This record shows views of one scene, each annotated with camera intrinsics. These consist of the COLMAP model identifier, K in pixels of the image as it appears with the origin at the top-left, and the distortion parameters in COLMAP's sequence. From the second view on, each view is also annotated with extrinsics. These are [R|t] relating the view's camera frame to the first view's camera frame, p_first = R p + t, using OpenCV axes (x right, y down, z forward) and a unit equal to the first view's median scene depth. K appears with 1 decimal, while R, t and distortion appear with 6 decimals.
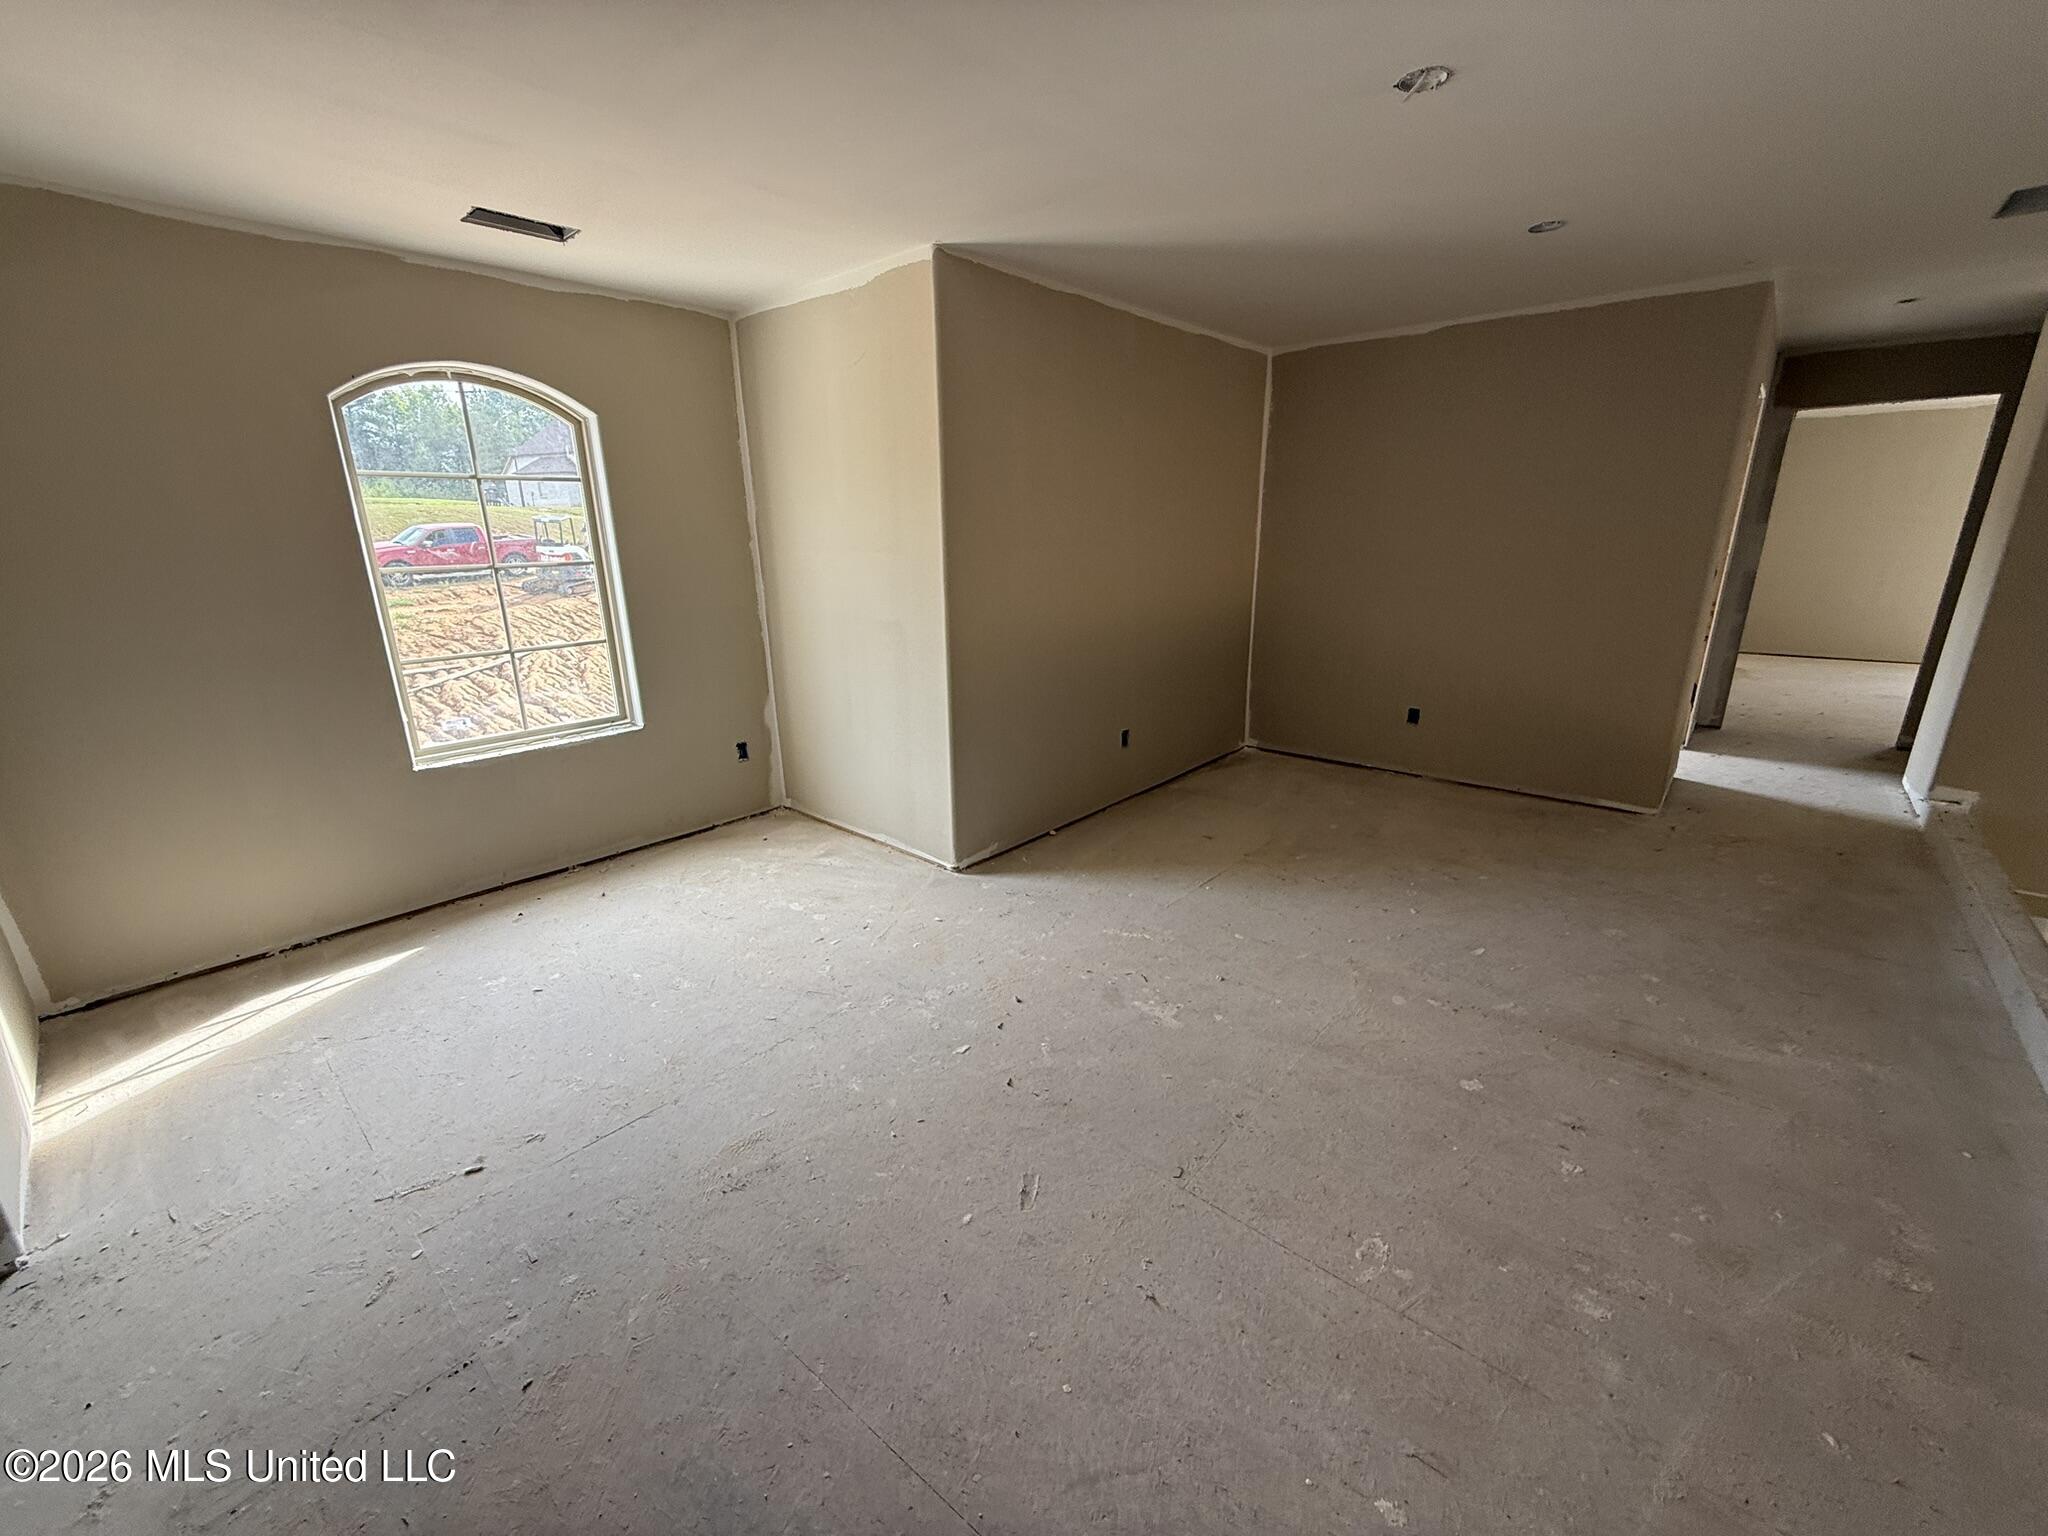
lens RADIAL K [[815.9, 0, 1020.5], [0, 815.9, 771.5], [0, 0, 1]] dist [-0.000663, 0.000081]
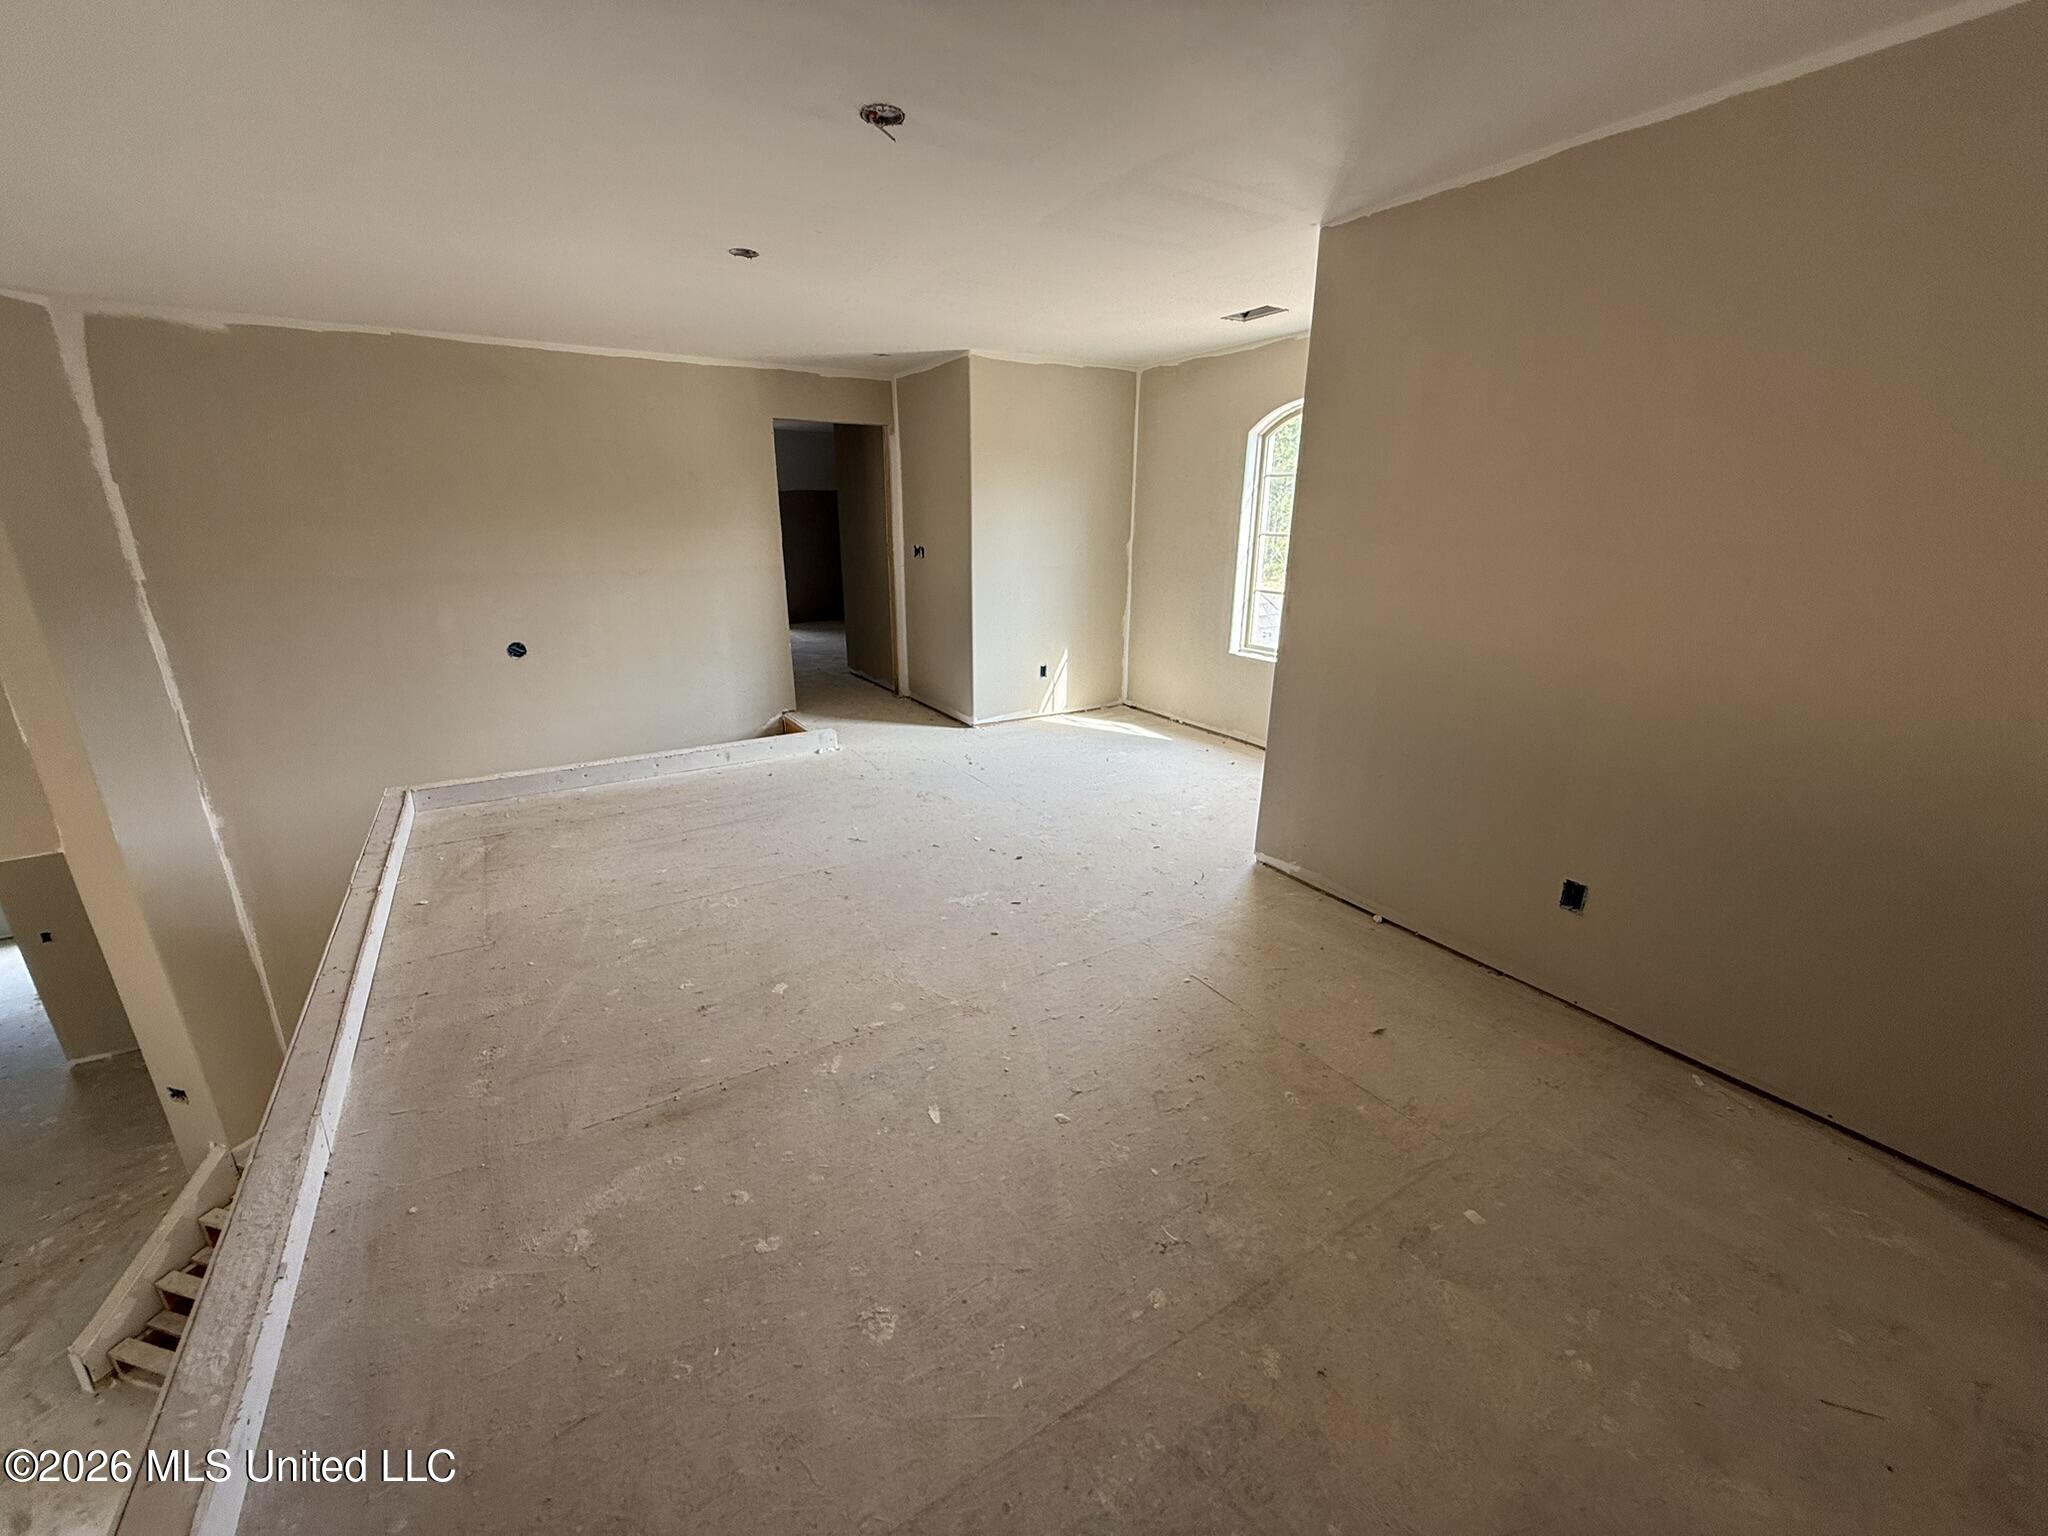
lens RADIAL K [[815.9, 0, 1020.5], [0, 815.9, 771.5], [0, 0, 1]] dist [-0.000663, 0.000081]
pose [[-0.284485, 0.307560, -0.908006, 1.197996], [-0.271460, 0.882535, 0.383982, -0.379608], [0.919444, 0.355724, -0.167578, 1.169451]]
